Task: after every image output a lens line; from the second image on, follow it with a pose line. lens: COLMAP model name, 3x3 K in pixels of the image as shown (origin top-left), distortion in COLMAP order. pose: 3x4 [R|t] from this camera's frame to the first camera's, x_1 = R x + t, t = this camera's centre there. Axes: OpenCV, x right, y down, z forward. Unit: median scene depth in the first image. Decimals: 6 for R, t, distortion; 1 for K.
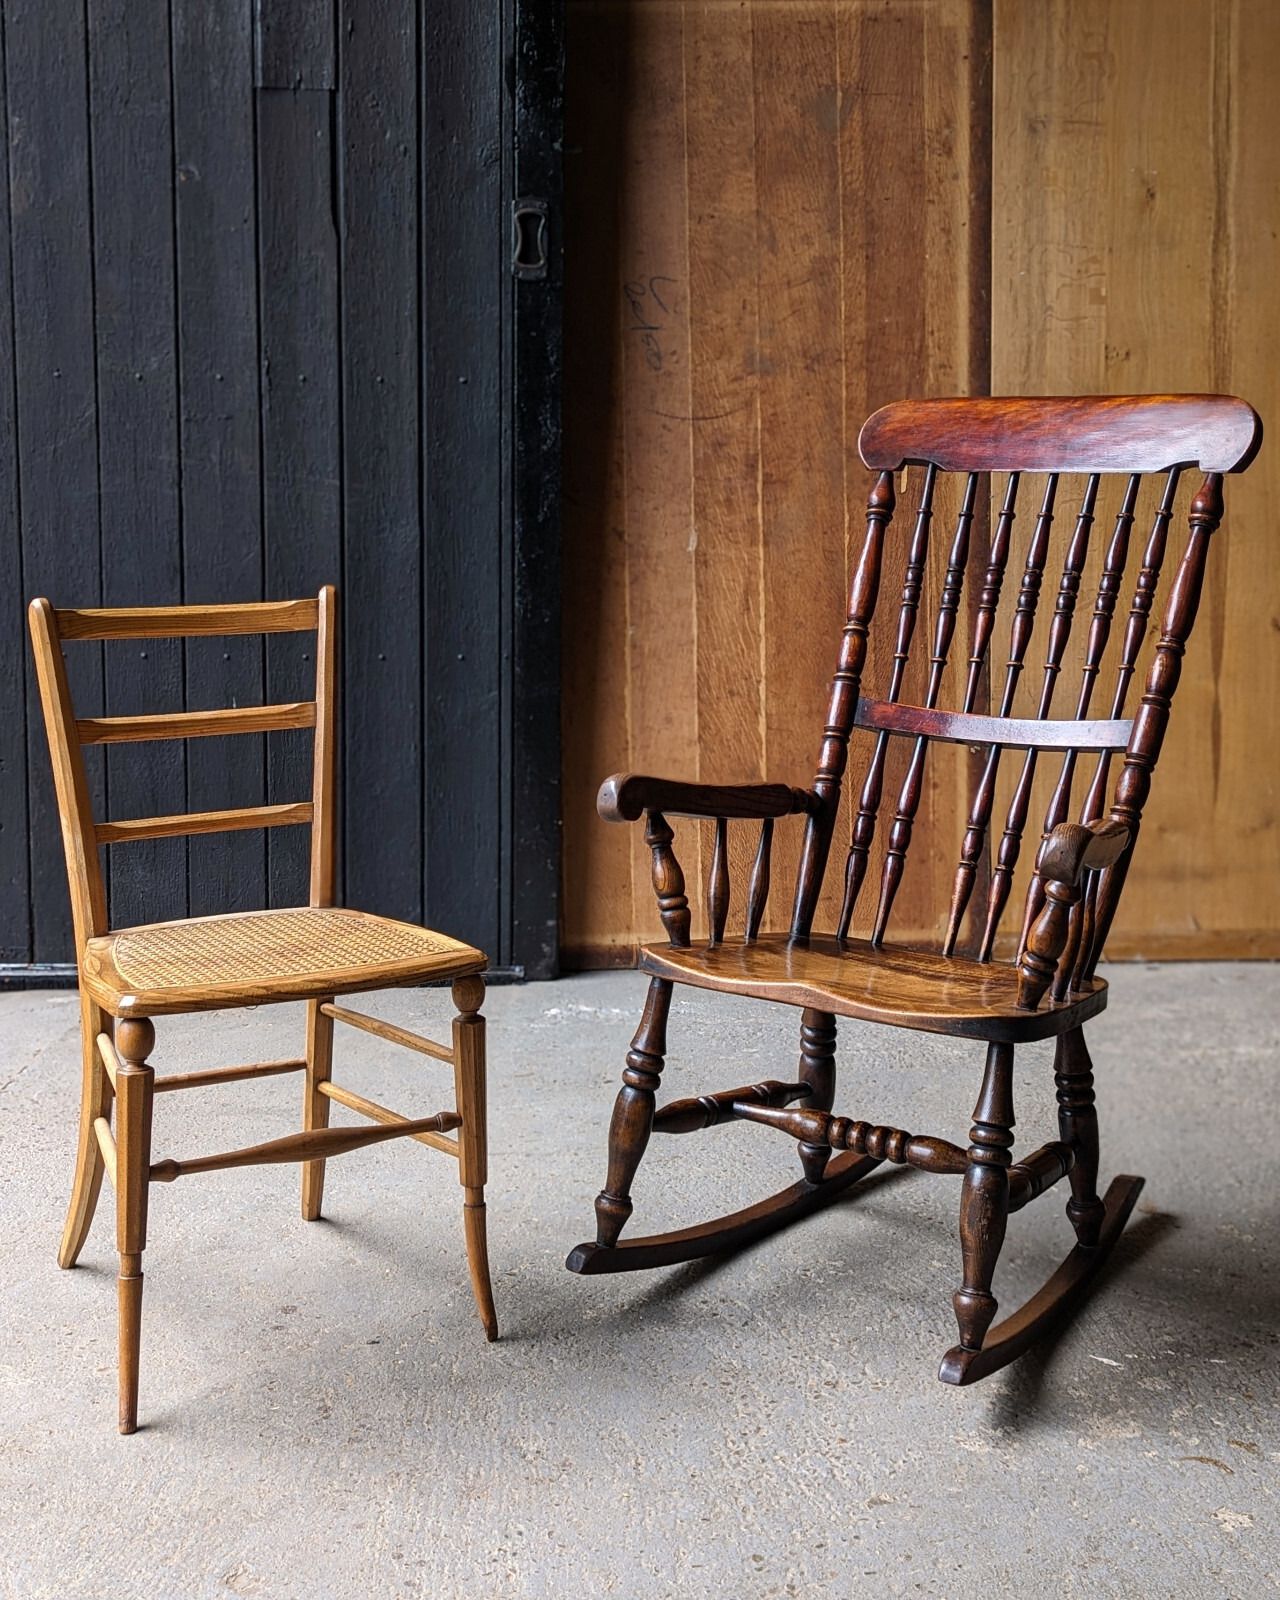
lens RADIAL K [[1957.8, 0, 629.2], [0, 1957.8, 750.6], [0, 0, 1]] dist [0.138048, -0.469556]
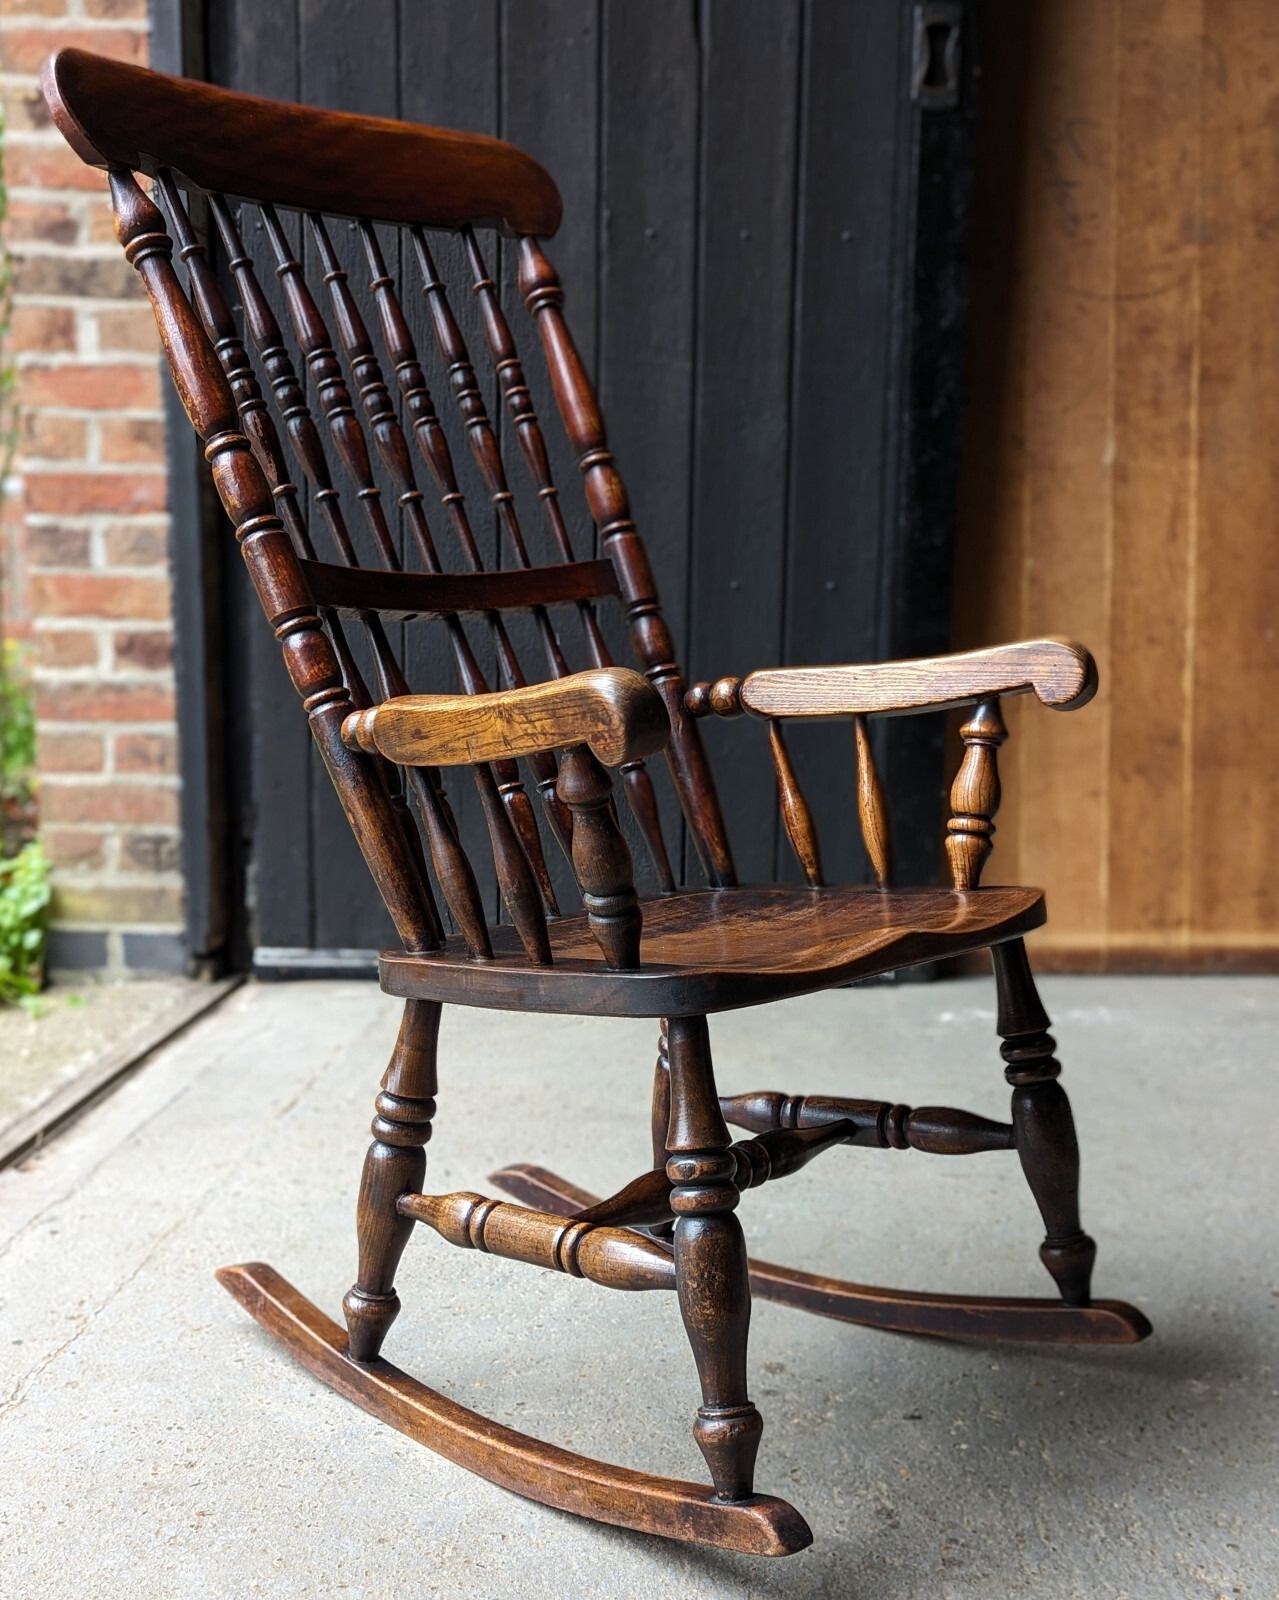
lens RADIAL K [[1937.7, 0, 692.8], [0, 1937.7, 895.2], [0, 0, 1]] dist [0.044094, -0.015714]
pose [[0.999322, 0.014955, -0.033629, -0.116385], [-0.013846, 0.999360, 0.032980, 0.055990], [0.034101, -0.032492, 0.998890, 0.189858]]
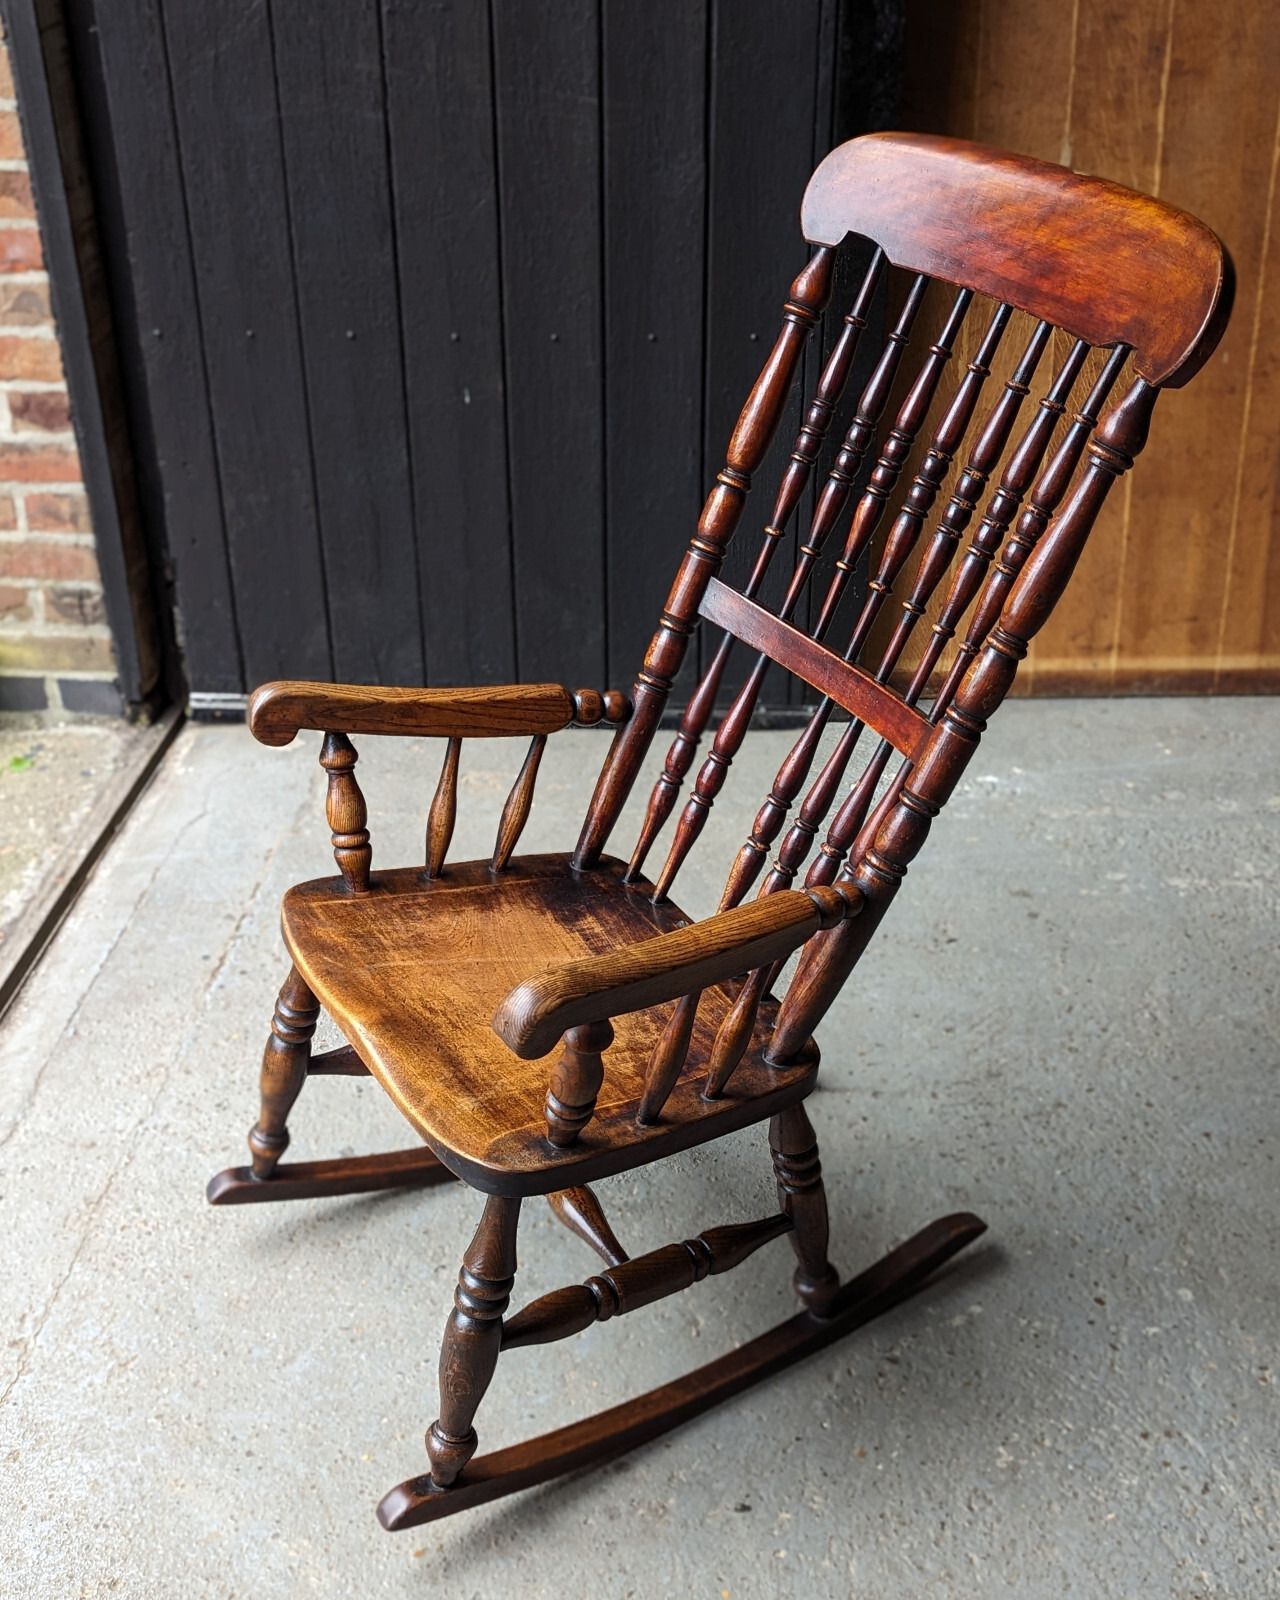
lens RADIAL K [[1911.0, 0, 648.2], [0, 1911.0, 821.4], [0, 0, 1]] dist [0.056834, -0.042017]
pose [[0.997890, 0.022330, -0.060963, -0.078513], [0.002633, 0.924298, 0.381663, -0.161670], [0.064871, -0.381018, 0.922289, 0.234620]]
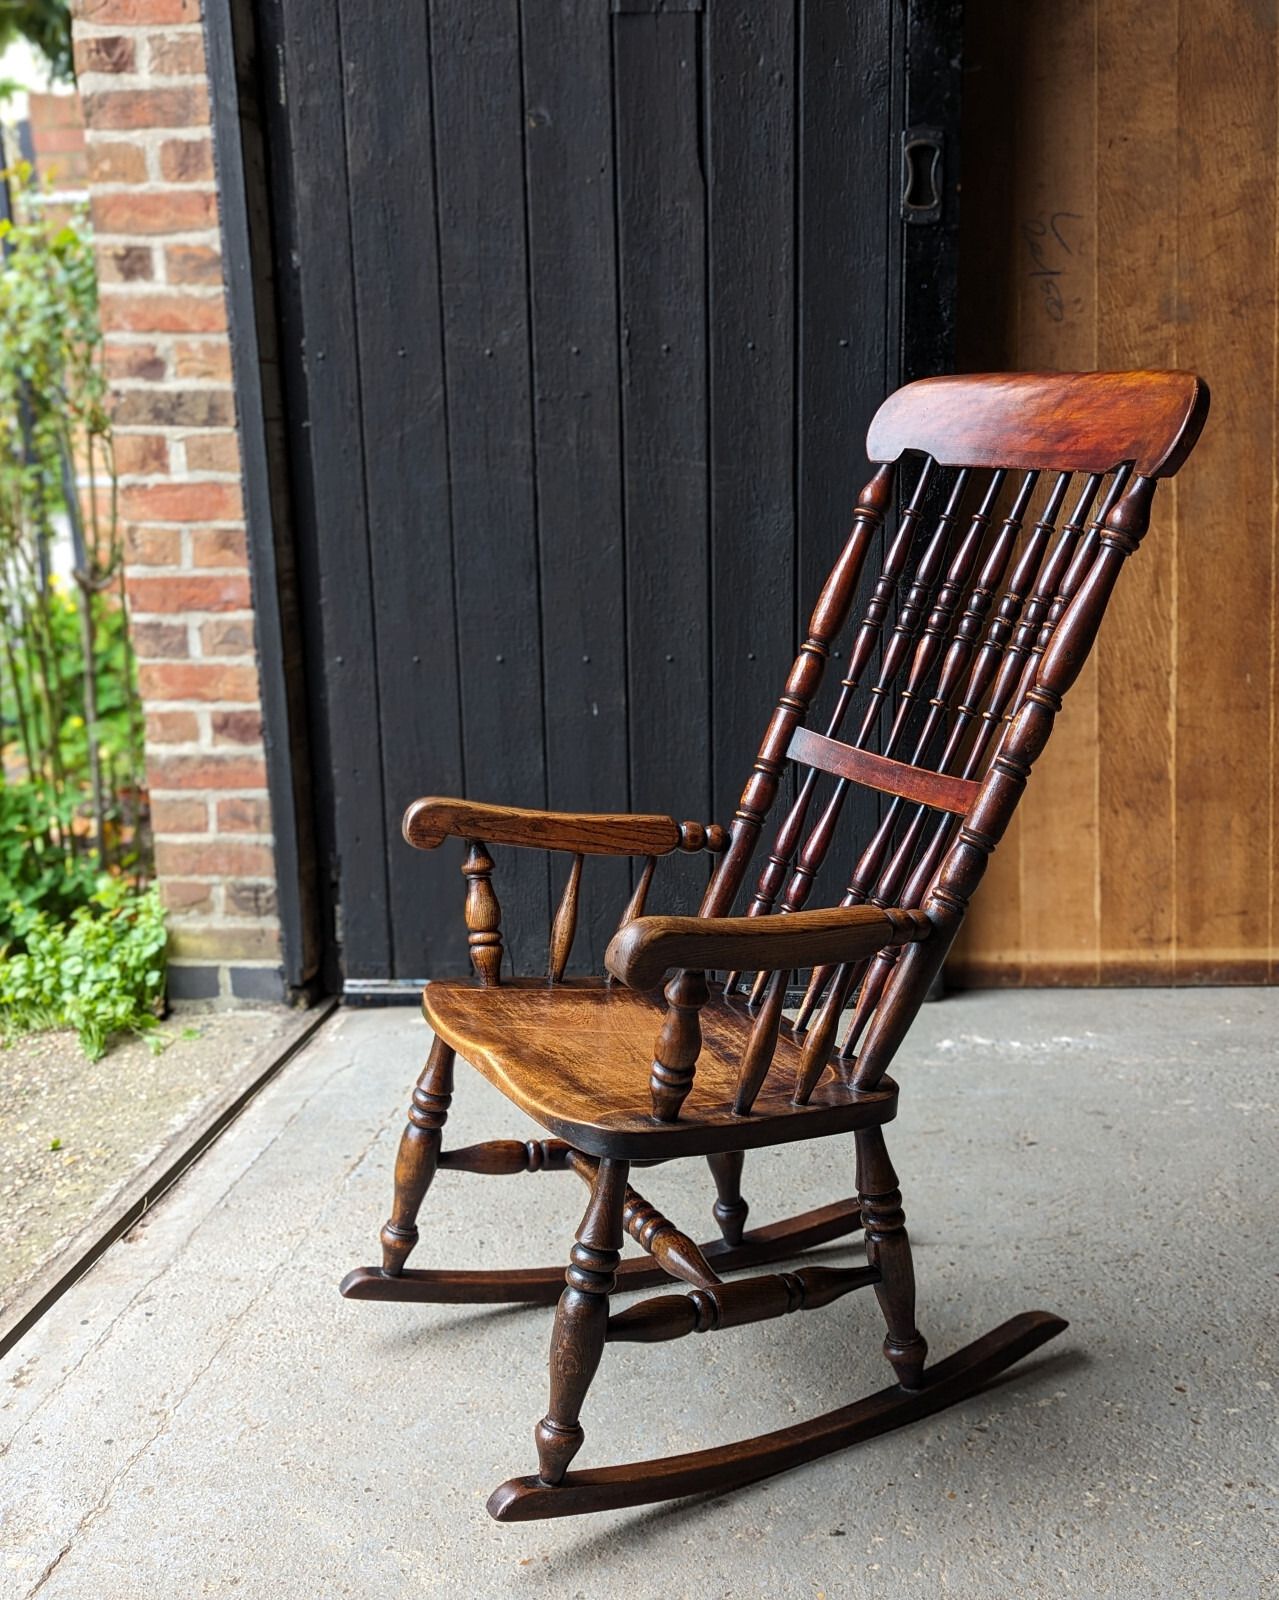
lens RADIAL K [[1800.4, 0, 668.9], [0, 1800.4, 841.2], [0, 0, 1]] dist [0.061521, -0.064148]
pose [[0.993286, -0.002522, -0.115655, -0.068701], [0.013209, 0.995697, 0.091728, -0.039785], [0.114926, -0.092640, 0.989045, 0.159872]]
